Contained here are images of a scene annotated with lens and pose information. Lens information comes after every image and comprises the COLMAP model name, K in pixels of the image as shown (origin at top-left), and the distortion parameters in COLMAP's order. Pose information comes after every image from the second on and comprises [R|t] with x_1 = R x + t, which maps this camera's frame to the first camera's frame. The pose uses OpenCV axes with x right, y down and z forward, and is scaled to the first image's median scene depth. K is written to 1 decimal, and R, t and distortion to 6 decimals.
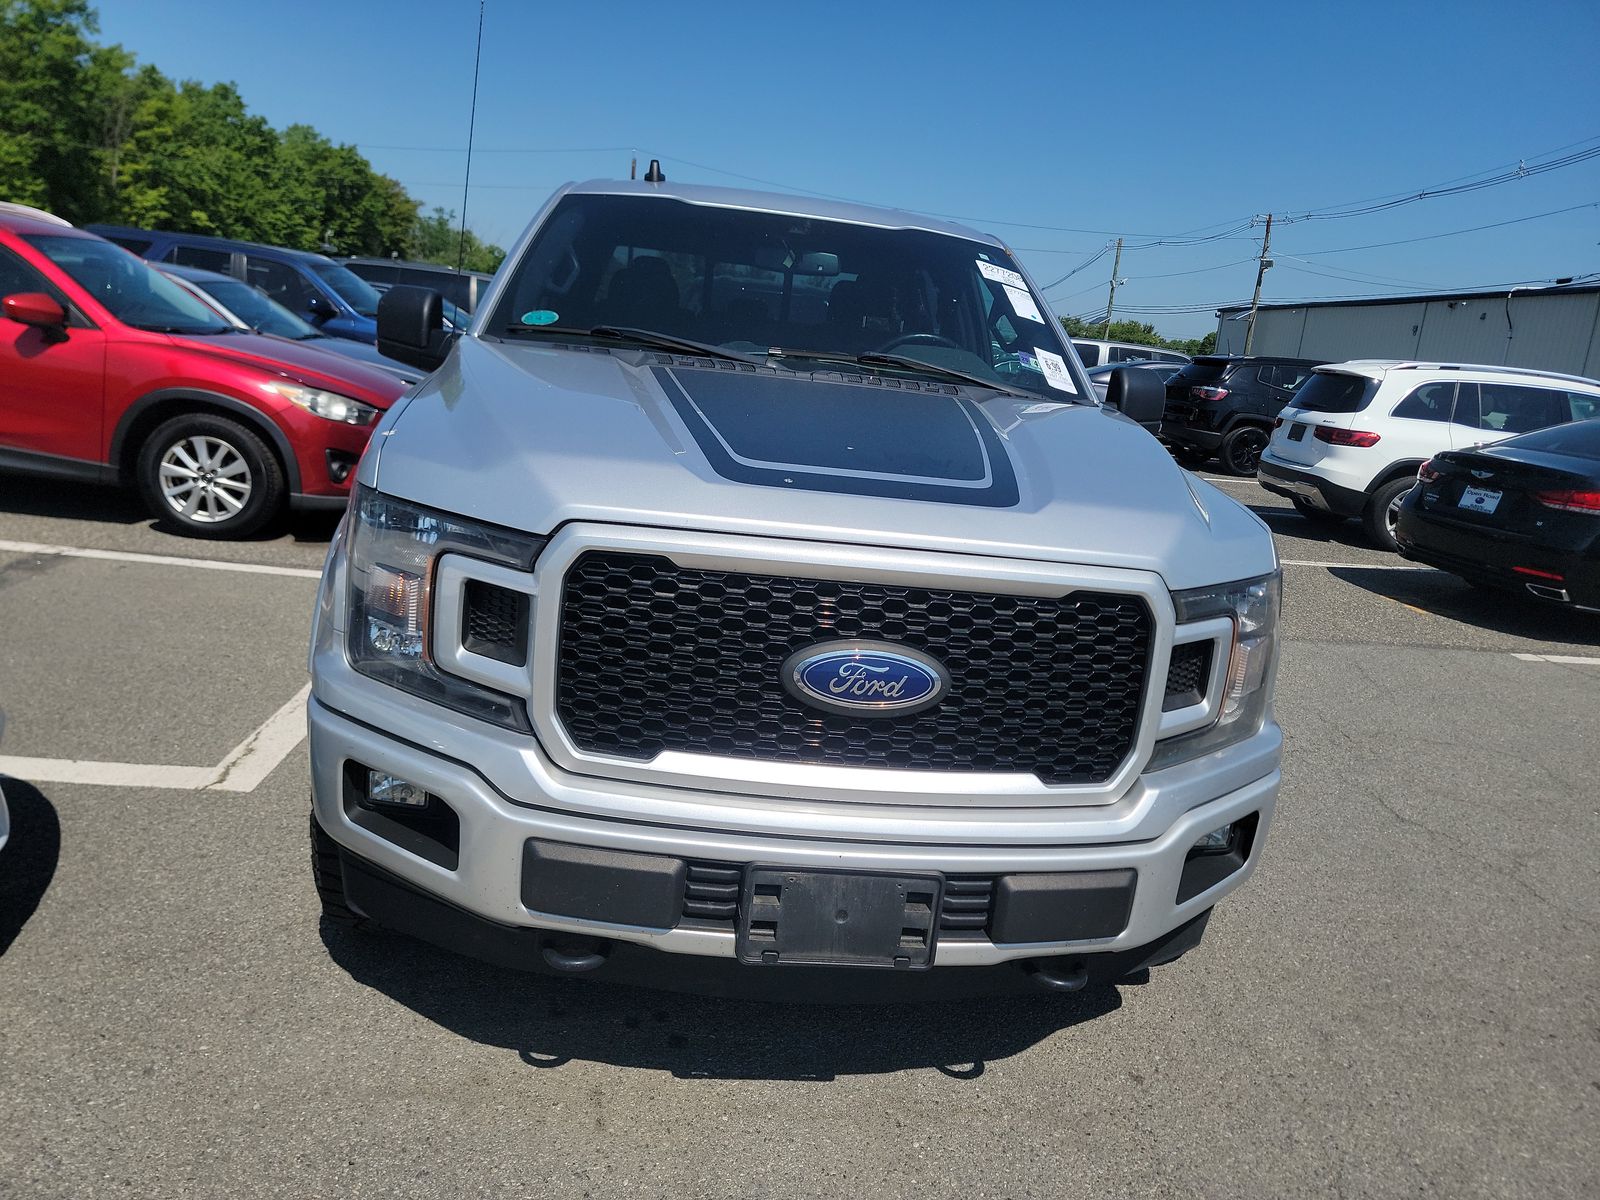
lens RADIAL K [[1125.5, 0, 801.1], [0, 1125.5, 568.0], [0, 0, 1]] dist [0.000592, 0.001907]
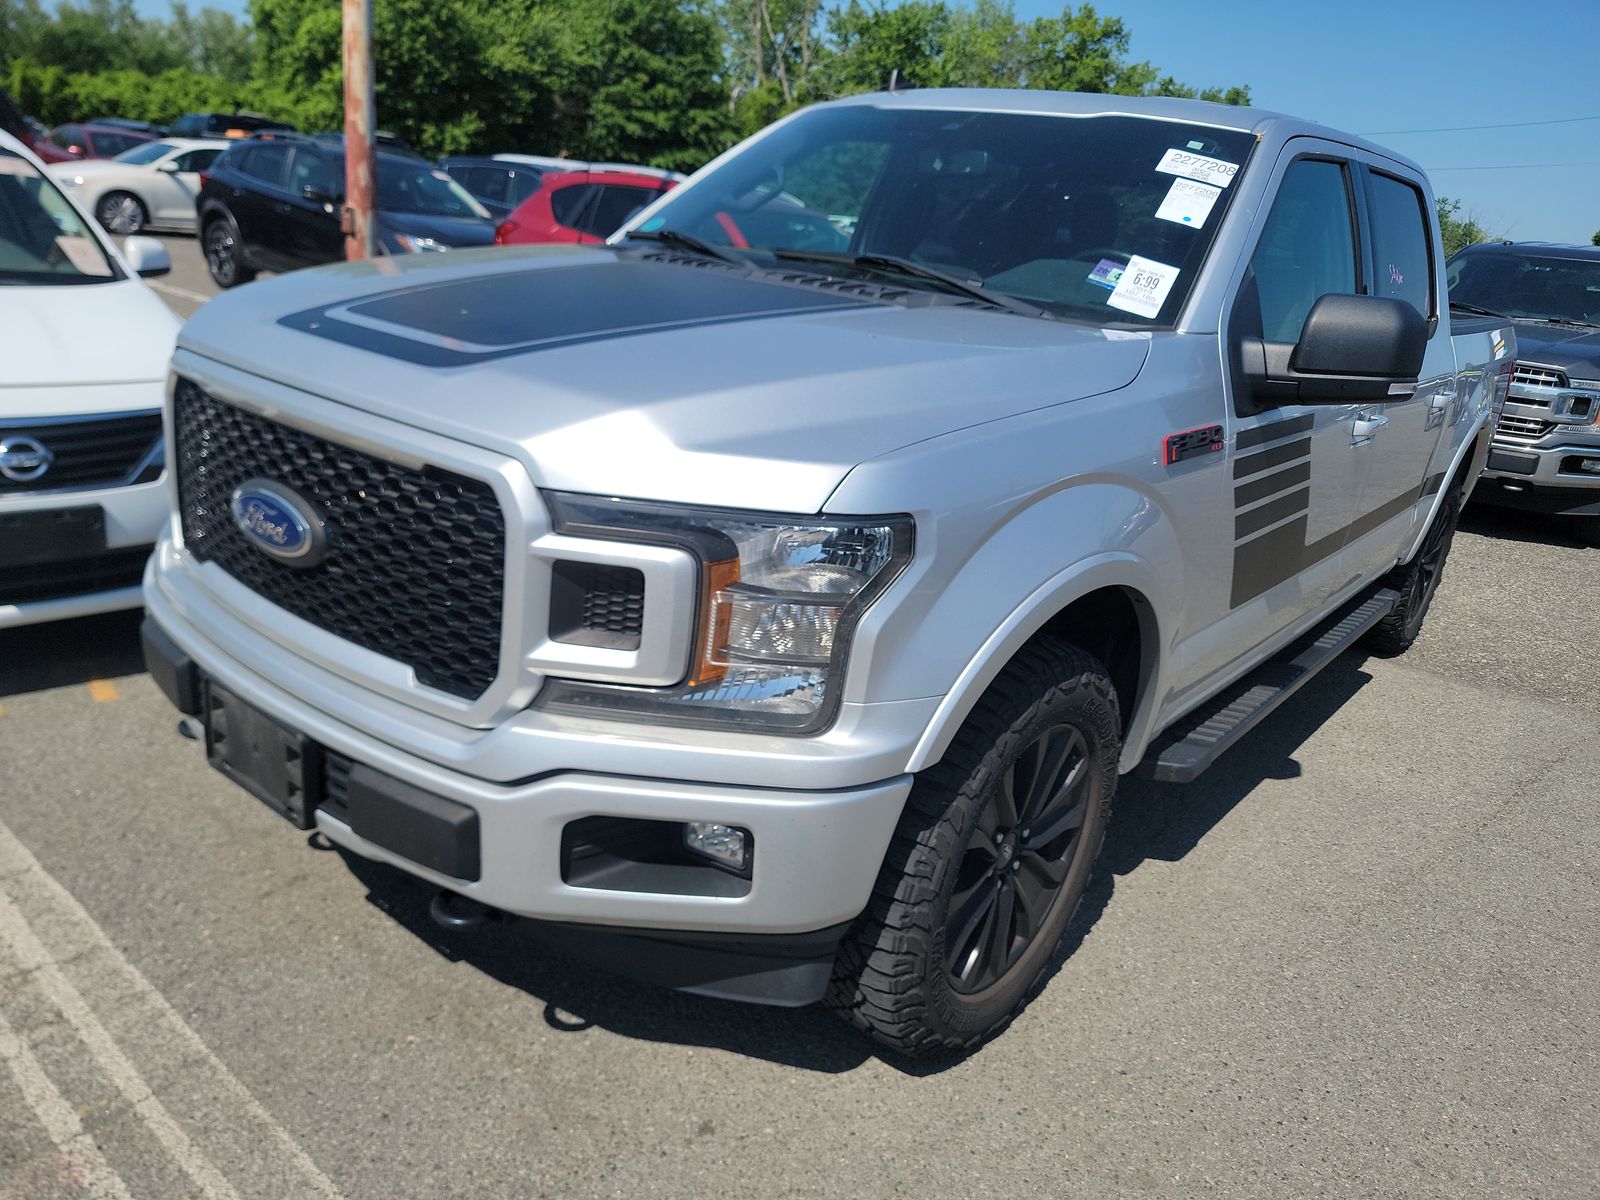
lens RADIAL K [[1124.9, 0, 800.0], [0, 1124.9, 600.0], [0, 0, 1]] dist [-0.003327, -0.007579]
pose [[0.726974, 0.191768, -0.659344, 0.998321], [-0.172530, 0.980420, 0.094925, -0.008406], [0.664637, 0.044748, 0.745825, 0.528474]]
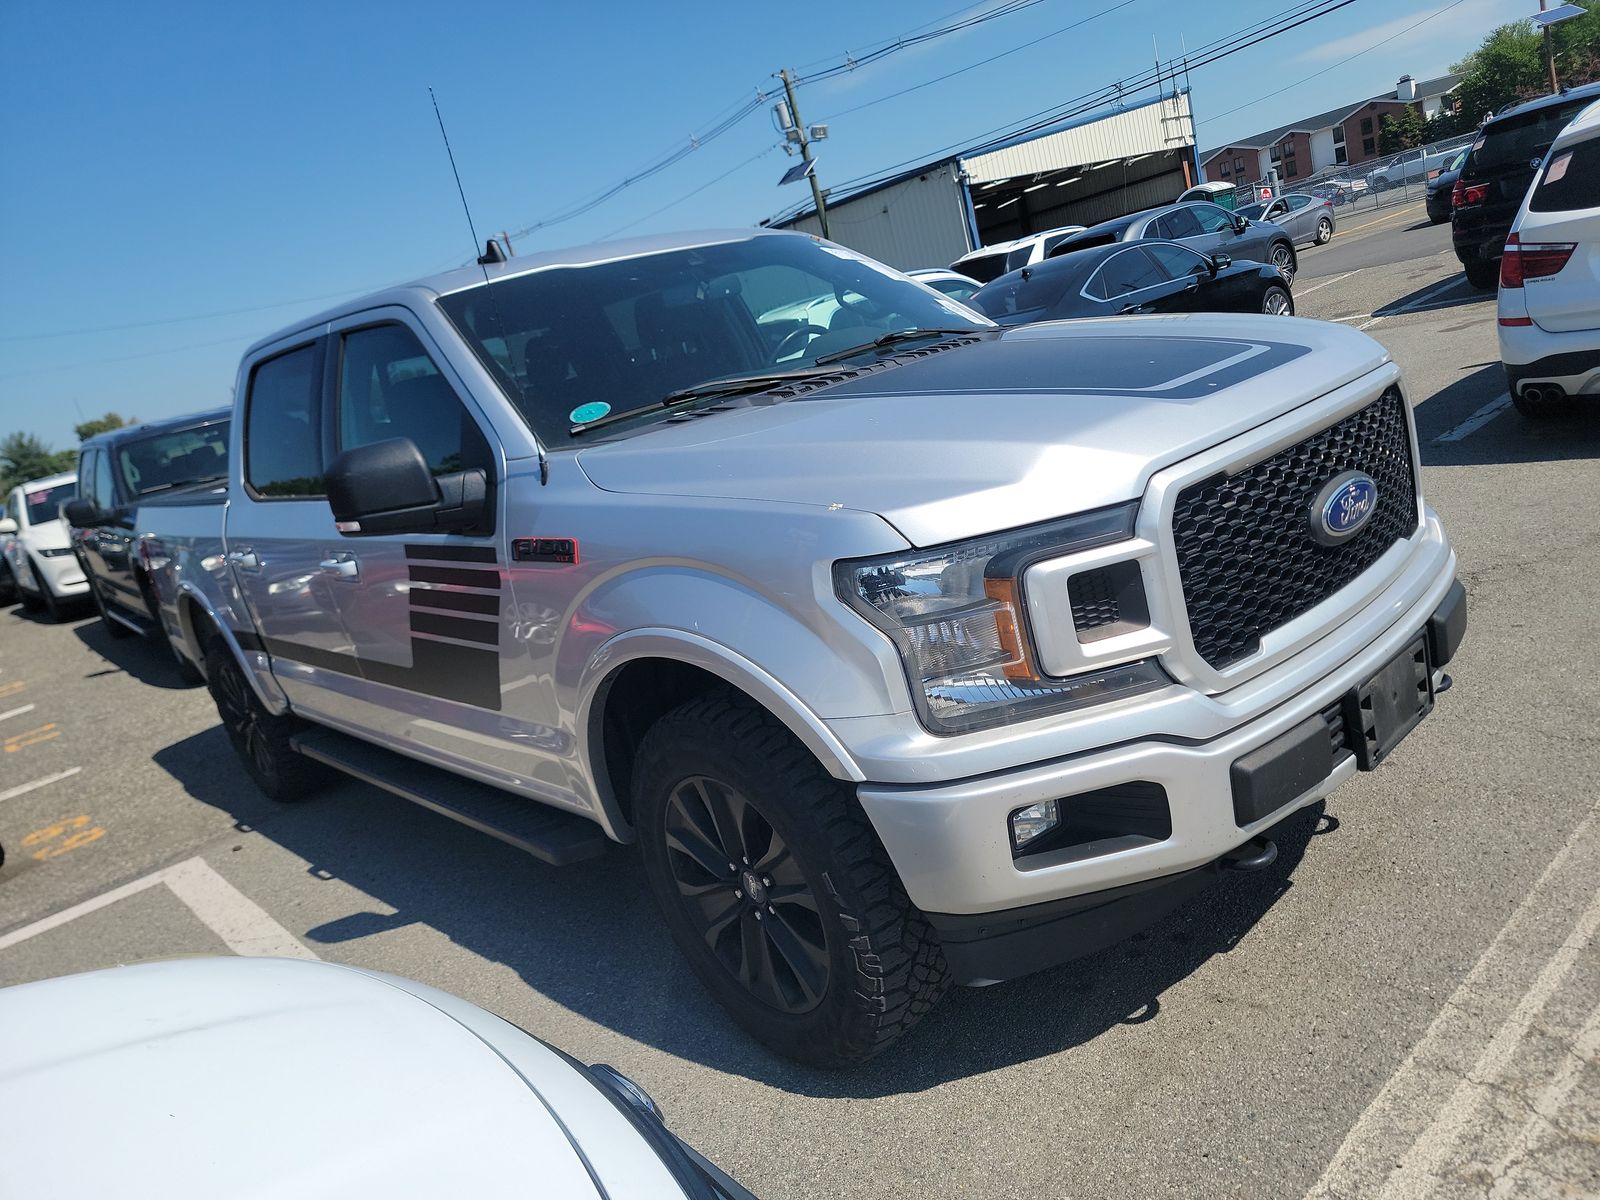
lens RADIAL K [[1124.9, 0, 800.0], [0, 1124.9, 600.0], [0, 0, 1]] dist [-0.003327, -0.007579]
pose [[0.758685, -0.417839, 0.499808, -0.965257], [0.423911, 0.899210, 0.108263, -0.177824], [-0.494669, 0.129736, 0.859344, 0.252322]]
